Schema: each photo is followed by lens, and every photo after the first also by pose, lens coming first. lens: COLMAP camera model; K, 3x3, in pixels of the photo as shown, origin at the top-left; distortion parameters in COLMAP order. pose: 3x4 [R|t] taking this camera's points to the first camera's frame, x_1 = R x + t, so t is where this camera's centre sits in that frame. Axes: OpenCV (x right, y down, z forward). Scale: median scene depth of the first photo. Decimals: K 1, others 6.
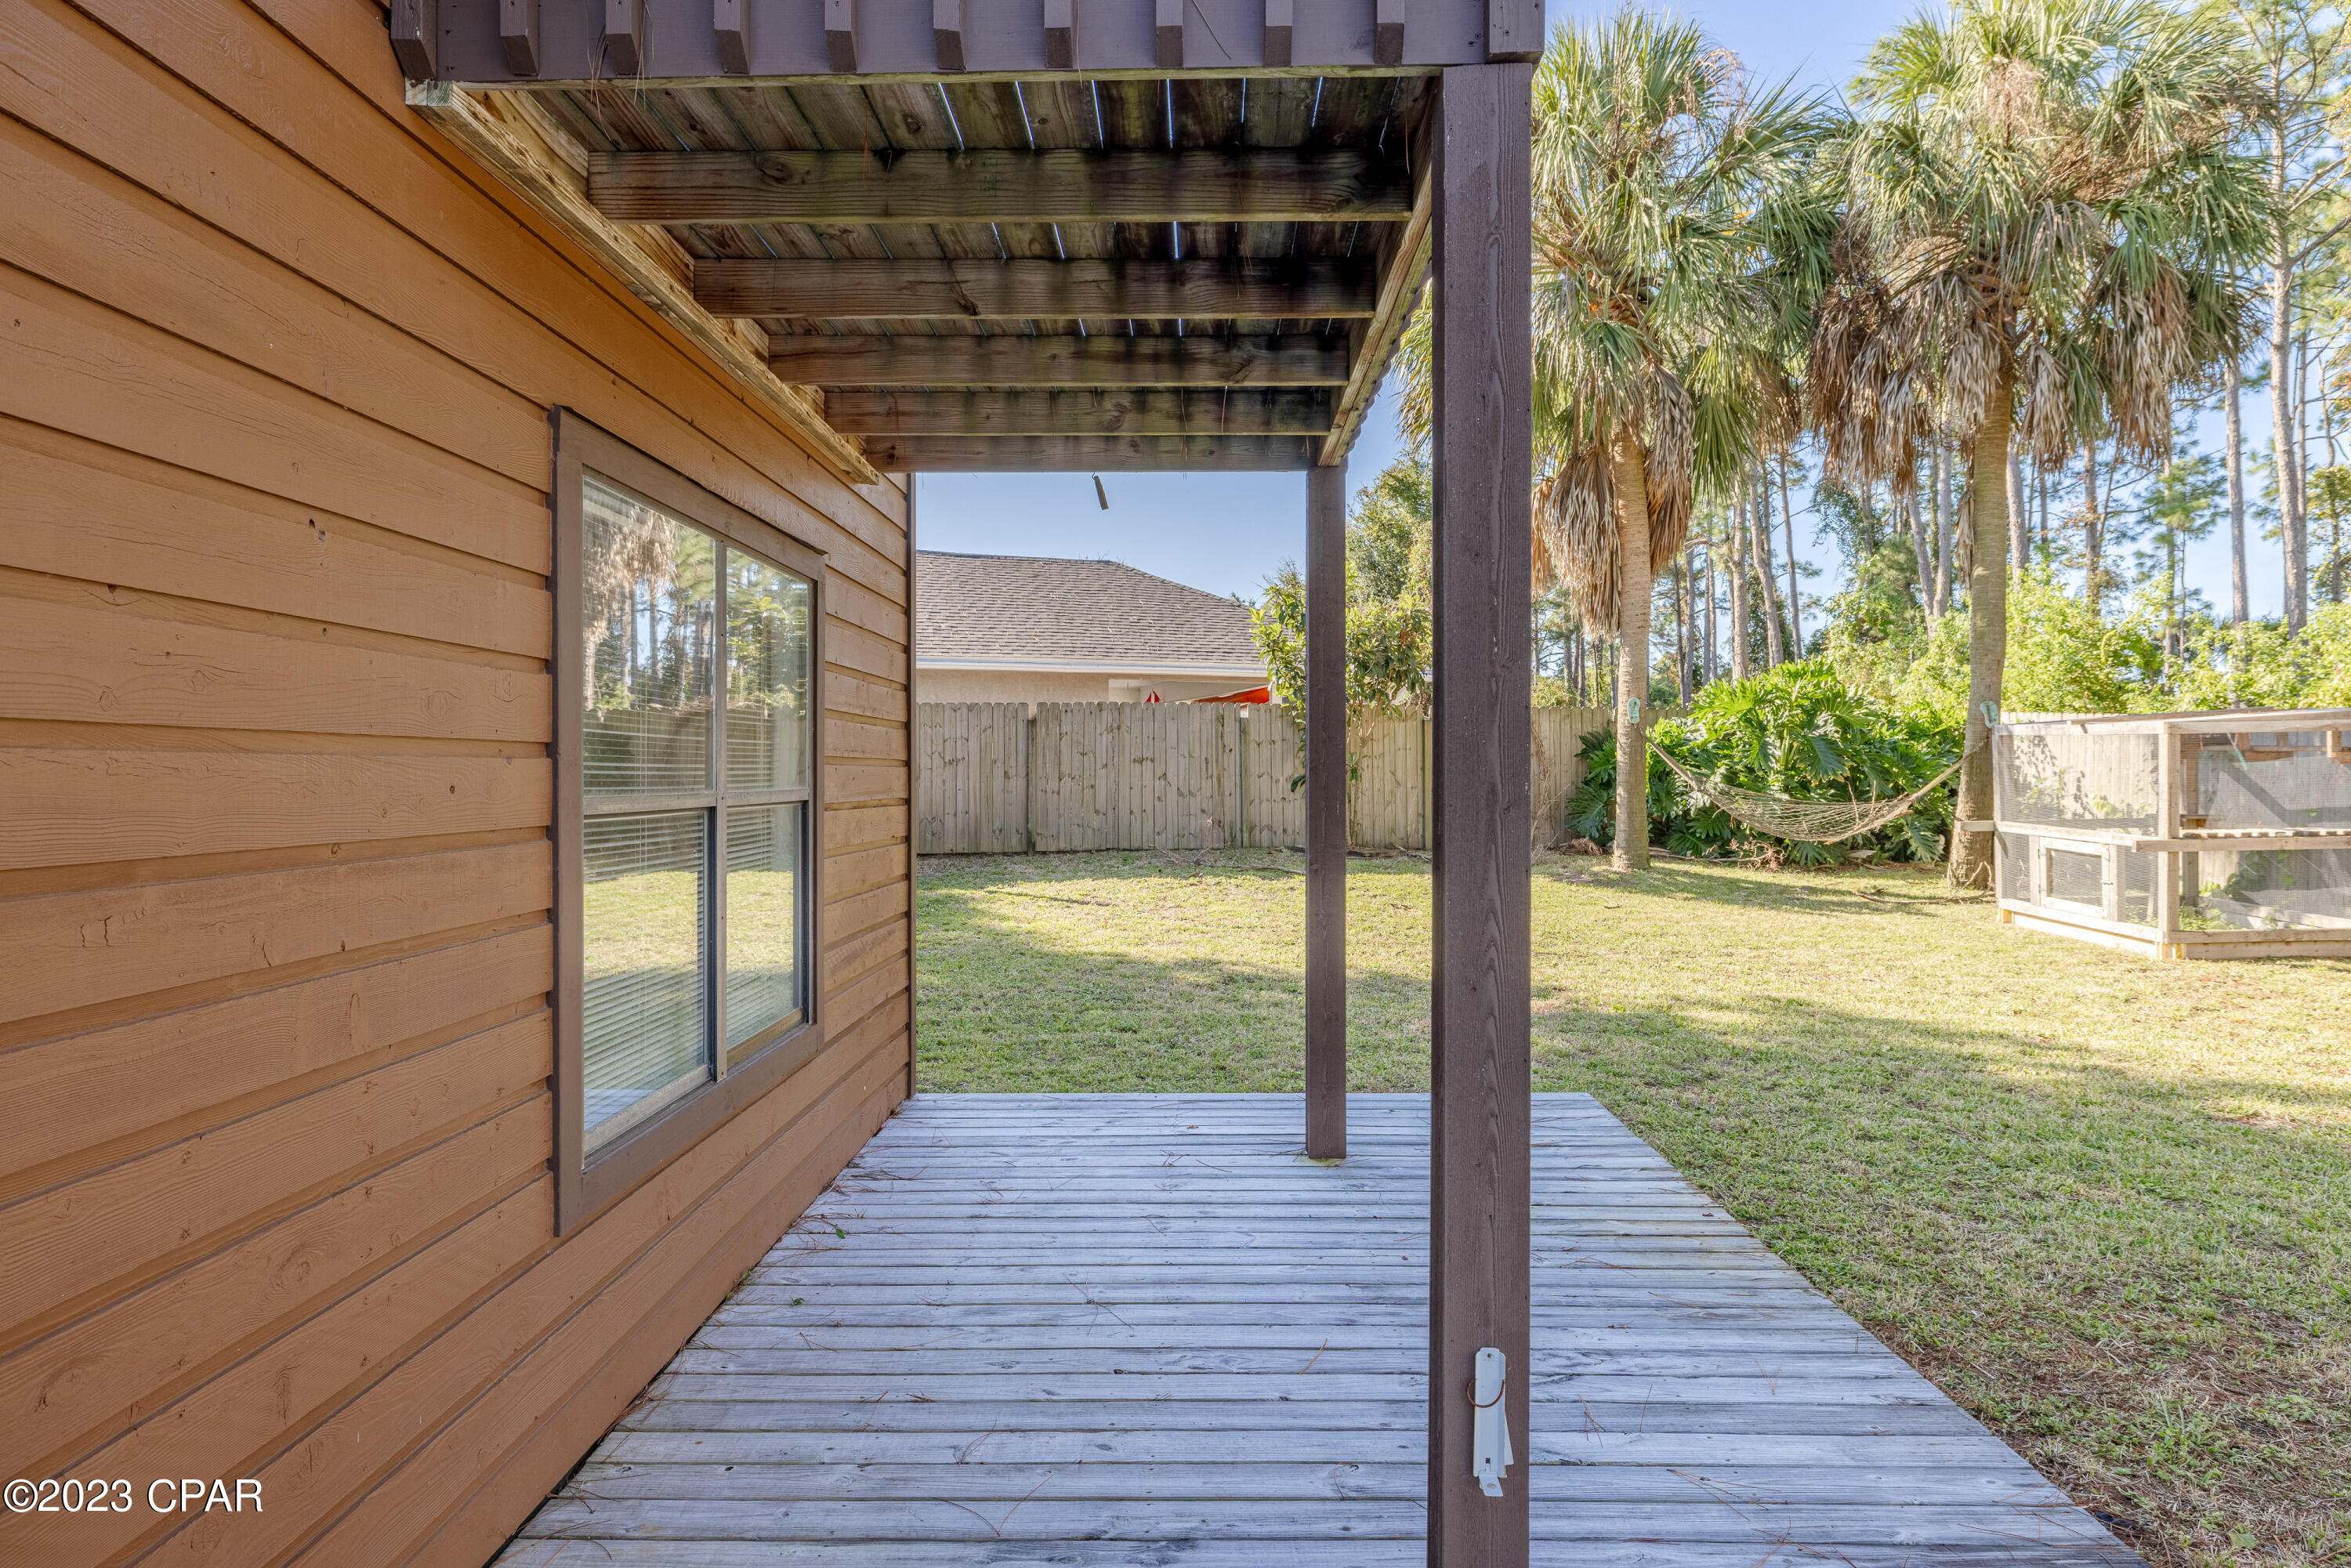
lens RADIAL K [[1392.2, 0, 1179.1], [0, 1392.2, 774.5], [0, 0, 1]] dist [0.002389, -0.000136]
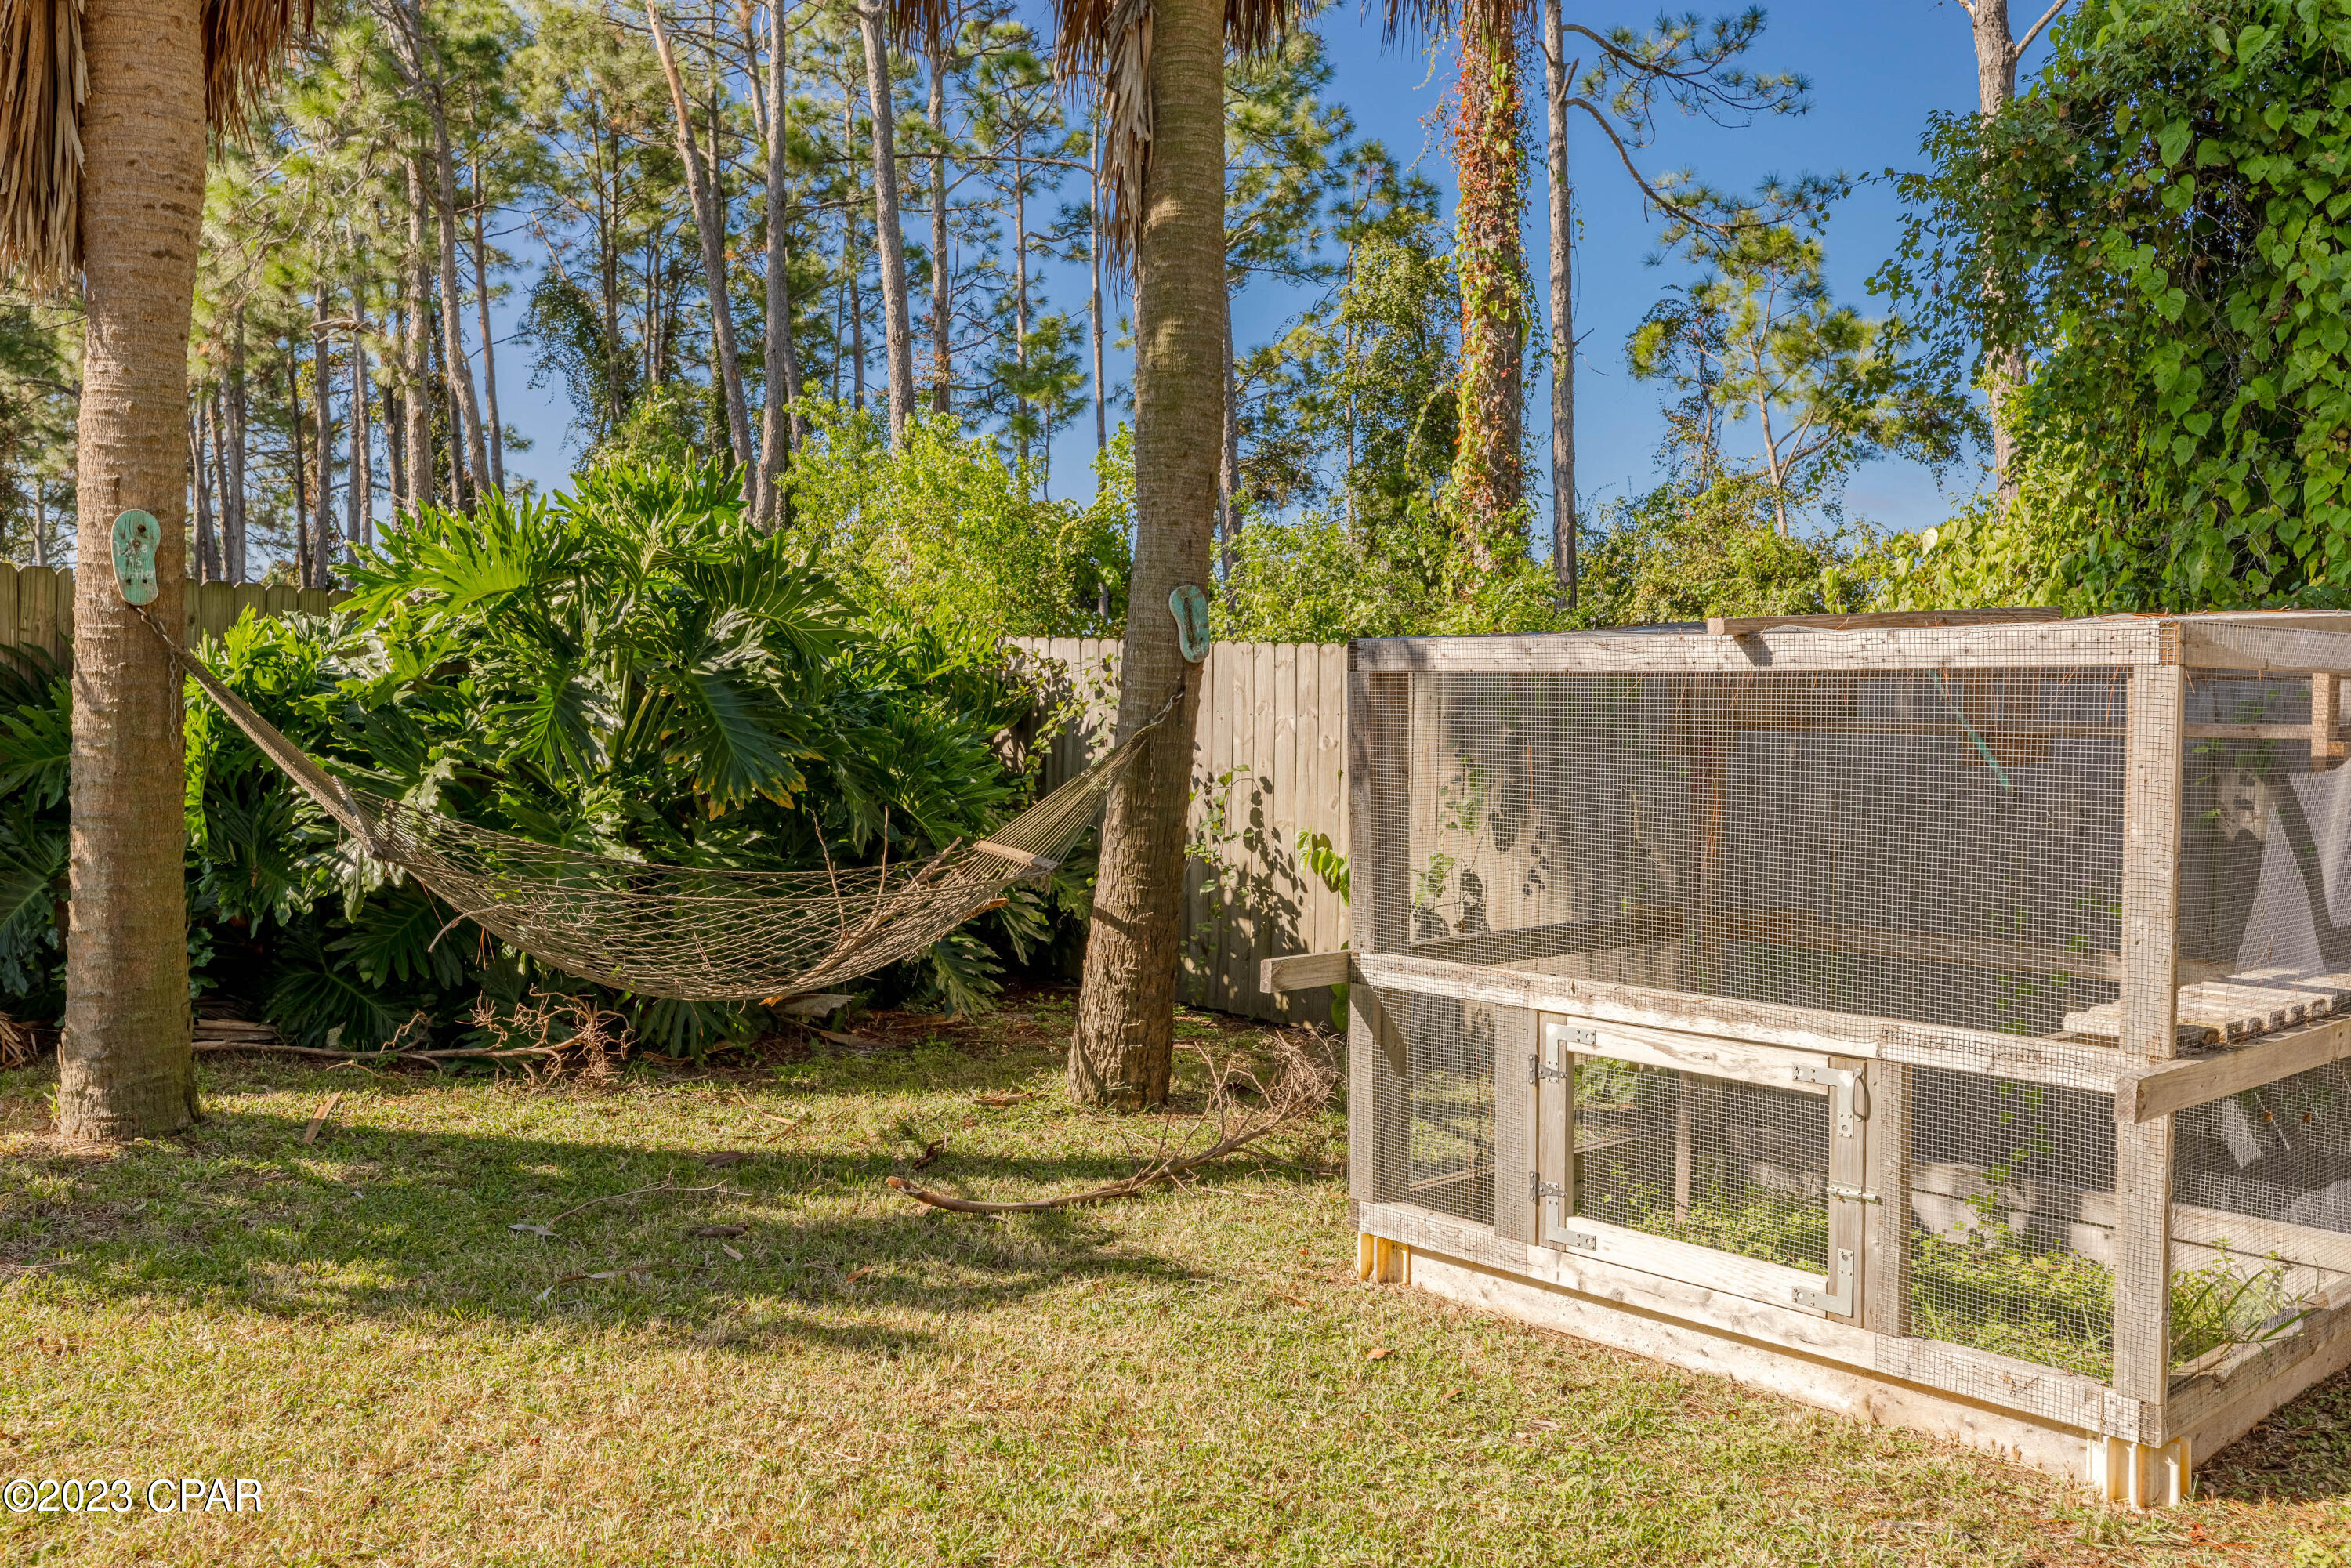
lens RADIAL K [[2092.3, 0, 1168.5], [0, 2092.3, 766.5], [0, 0, 1]] dist [0.006612, 0.011604]
pose [[0.740179, 0.003893, 0.672399, 0.195084], [-0.004914, 0.999988, -0.000380, -0.005361], [-0.672392, -0.003023, 0.740189, 0.545207]]
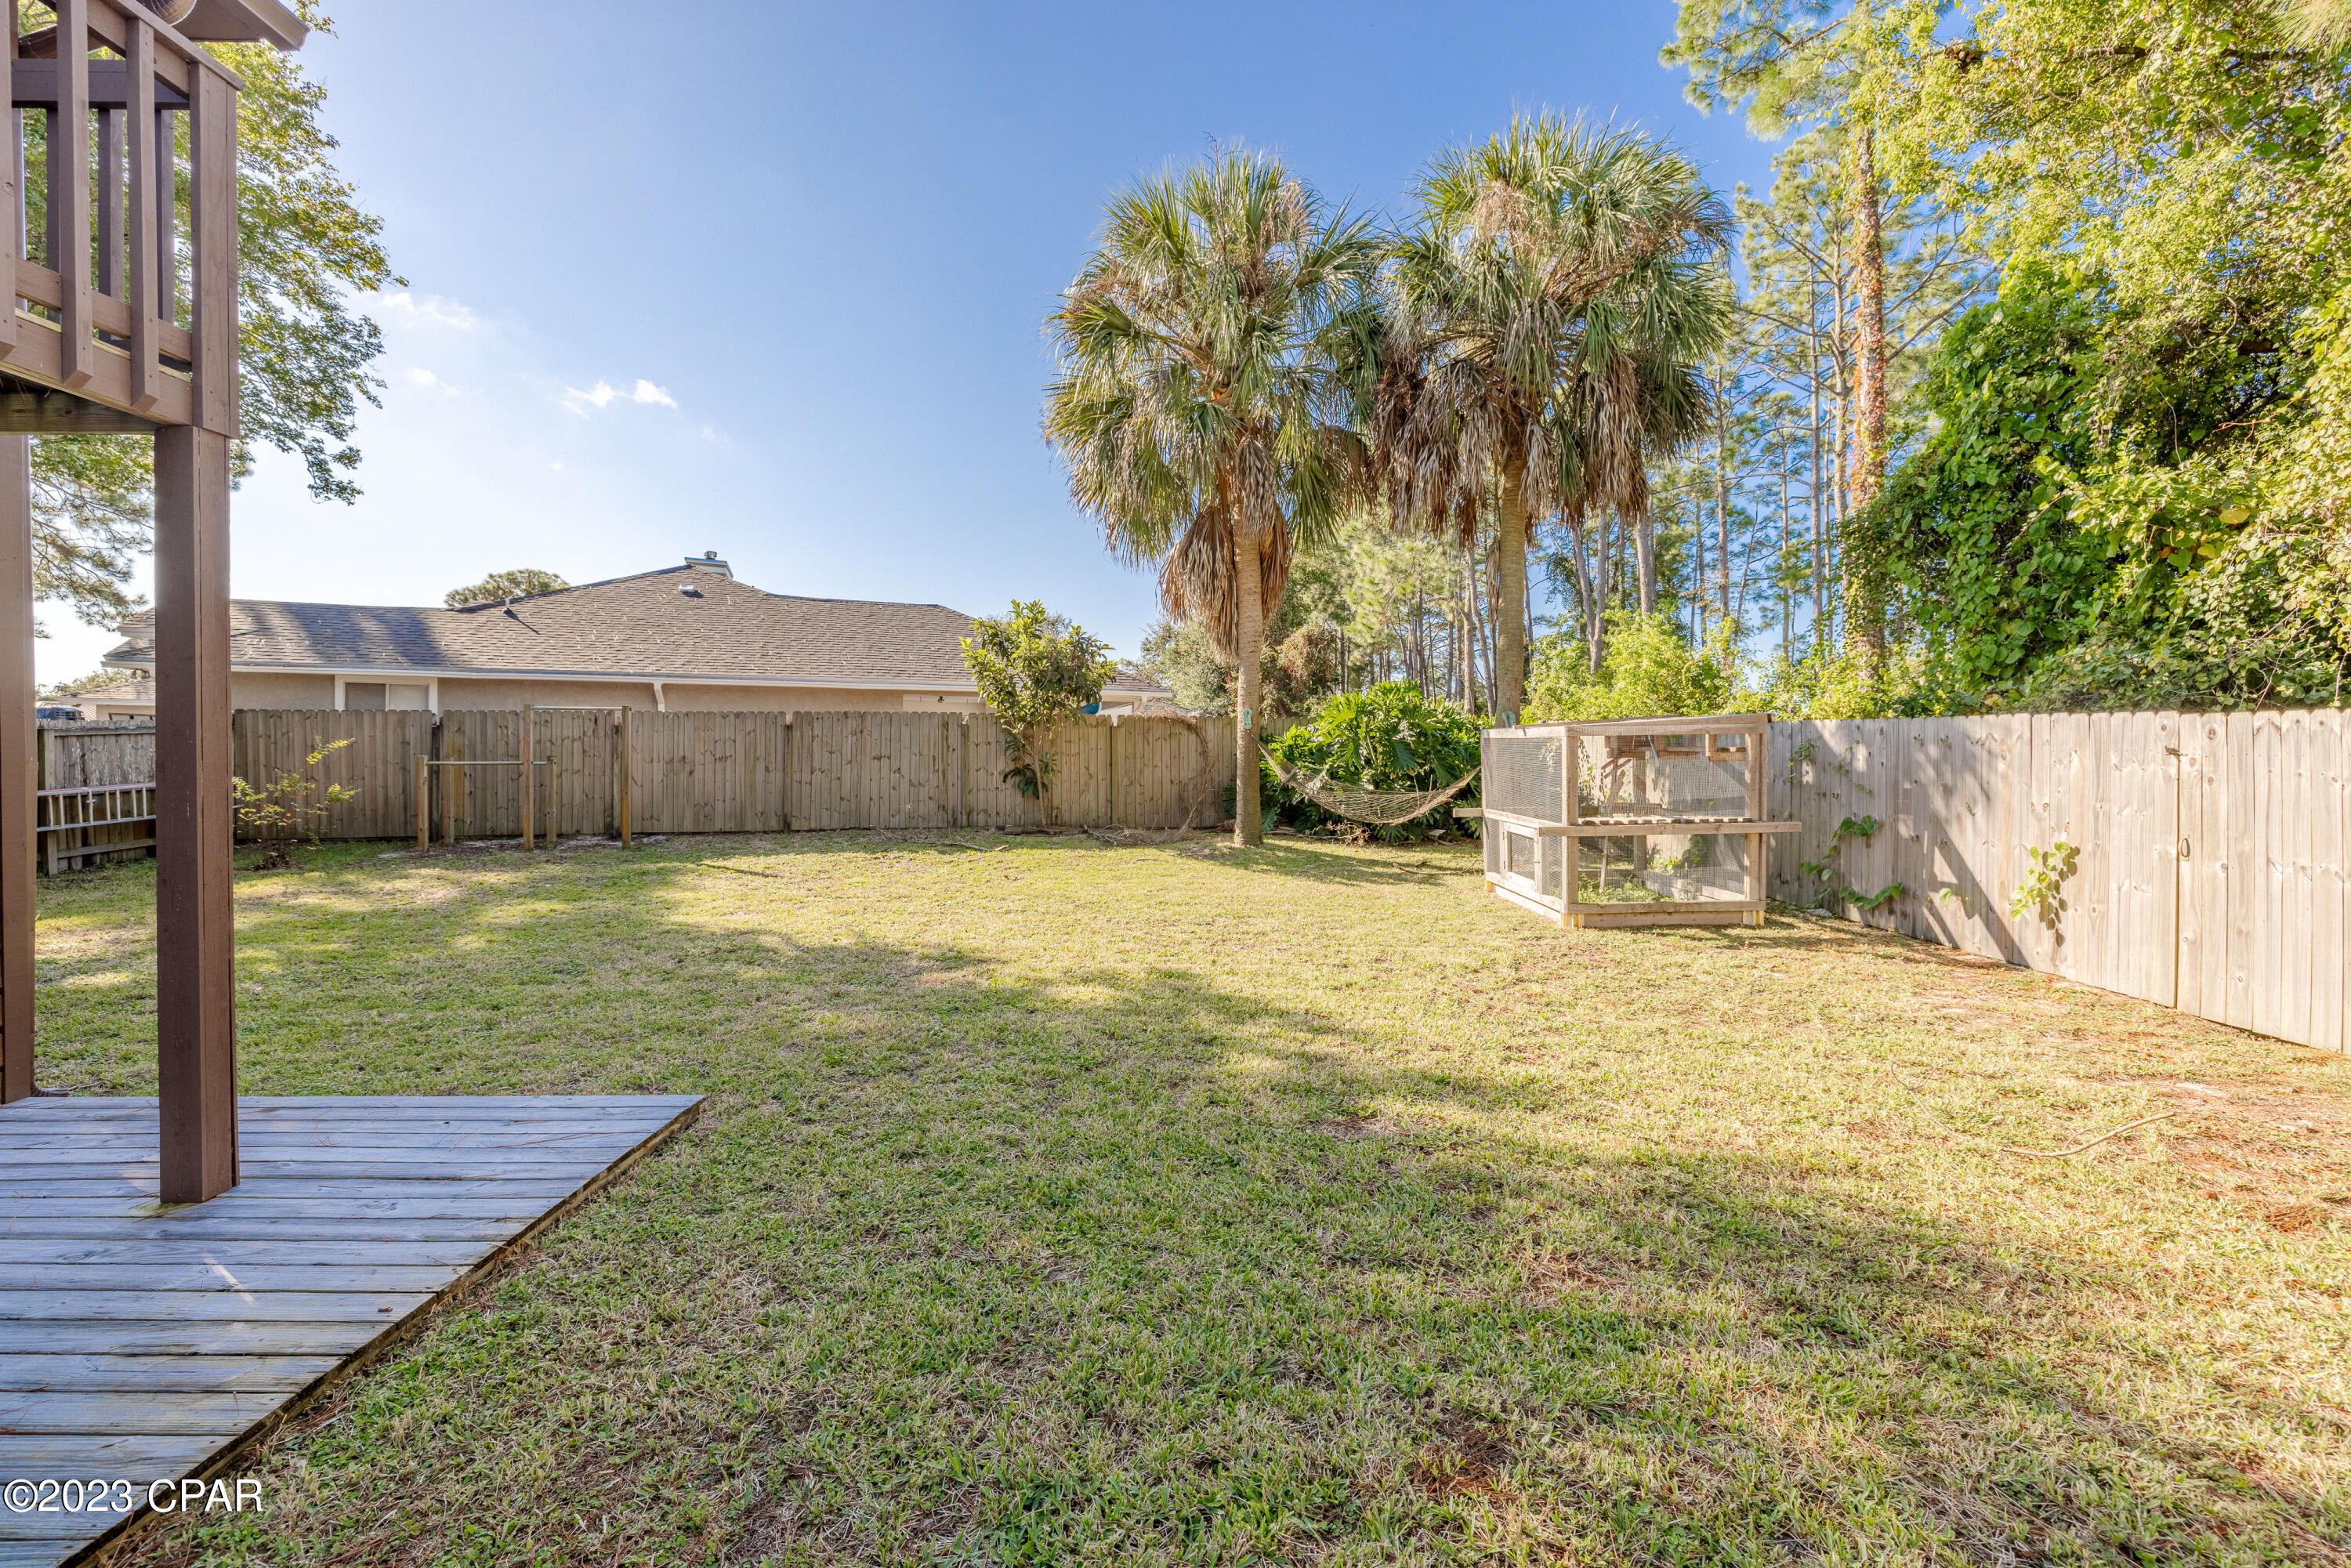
lens RADIAL K [[981.2, 0, 1162.9], [0, 981.2, 776.4], [0, 0, 1]] dist [0.000053, -0.001120]
pose [[0.999864, 0.000954, 0.016474, 0.230538], [-0.001095, 0.999963, 0.008541, -0.001349], [-0.016466, -0.008558, 0.999828, 0.115125]]
